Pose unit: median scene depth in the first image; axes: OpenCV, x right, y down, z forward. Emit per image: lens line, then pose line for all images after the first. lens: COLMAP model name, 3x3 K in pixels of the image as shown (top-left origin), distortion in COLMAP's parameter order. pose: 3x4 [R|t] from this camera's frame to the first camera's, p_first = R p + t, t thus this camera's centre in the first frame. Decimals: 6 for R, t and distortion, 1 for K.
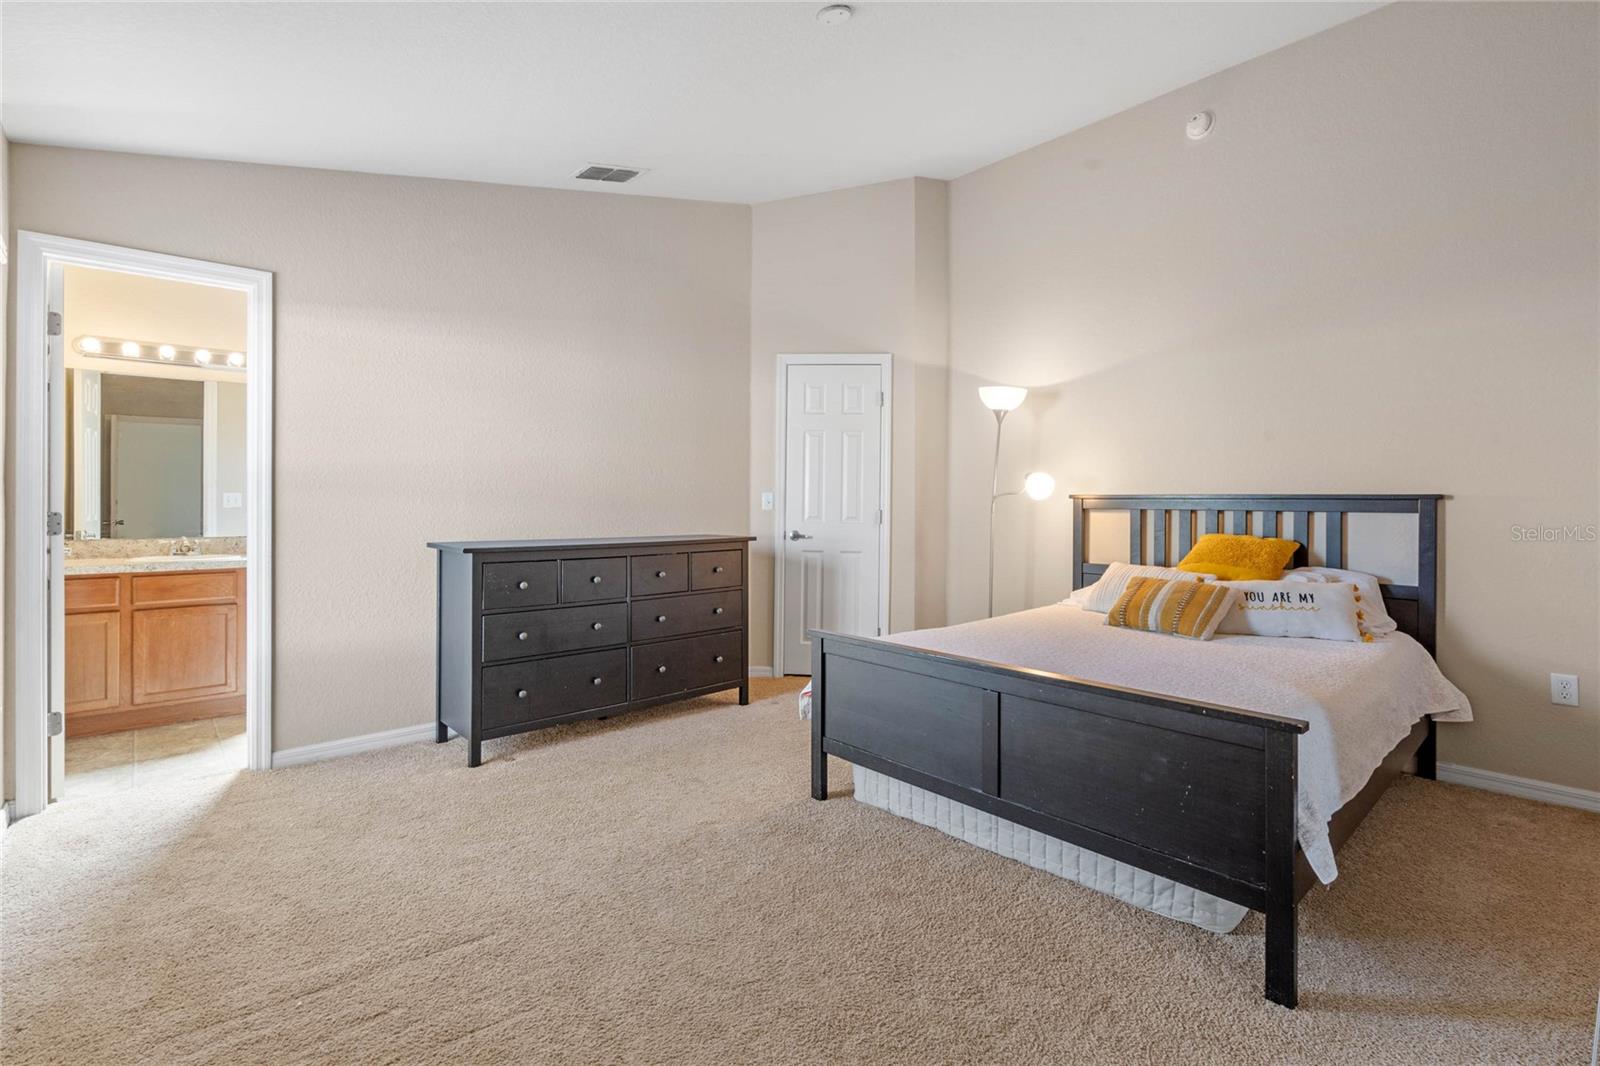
lens RADIAL K [[735.2, 0, 766.2], [0, 735.2, 509.2], [0, 0, 1]] dist [-0.004445, 0.000944]
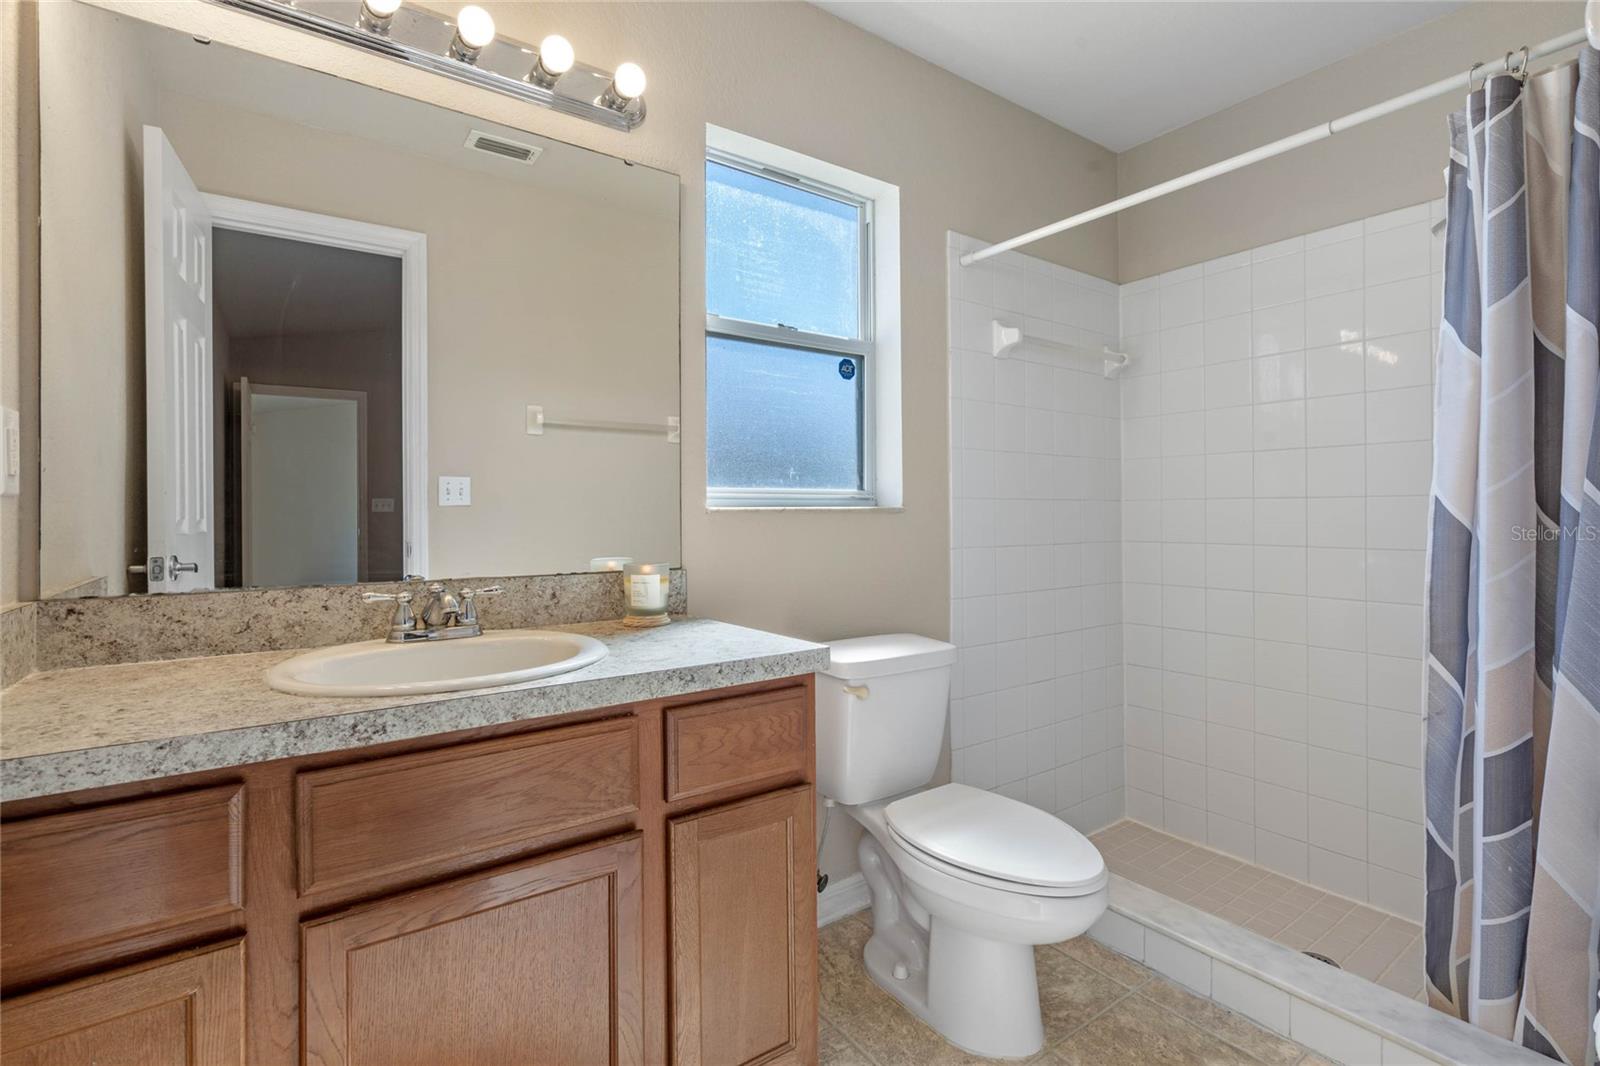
lens RADIAL K [[735.2, 0, 804.9], [0, 735.2, 522.4], [0, 0, 1]] dist [-0.004445, 0.000944]
pose [[0.996632, -0.004110, -0.081902, -0.659086], [0.004829, 0.999951, 0.008584, 0.010651], [0.081863, -0.008951, 0.996603, 0.753059]]
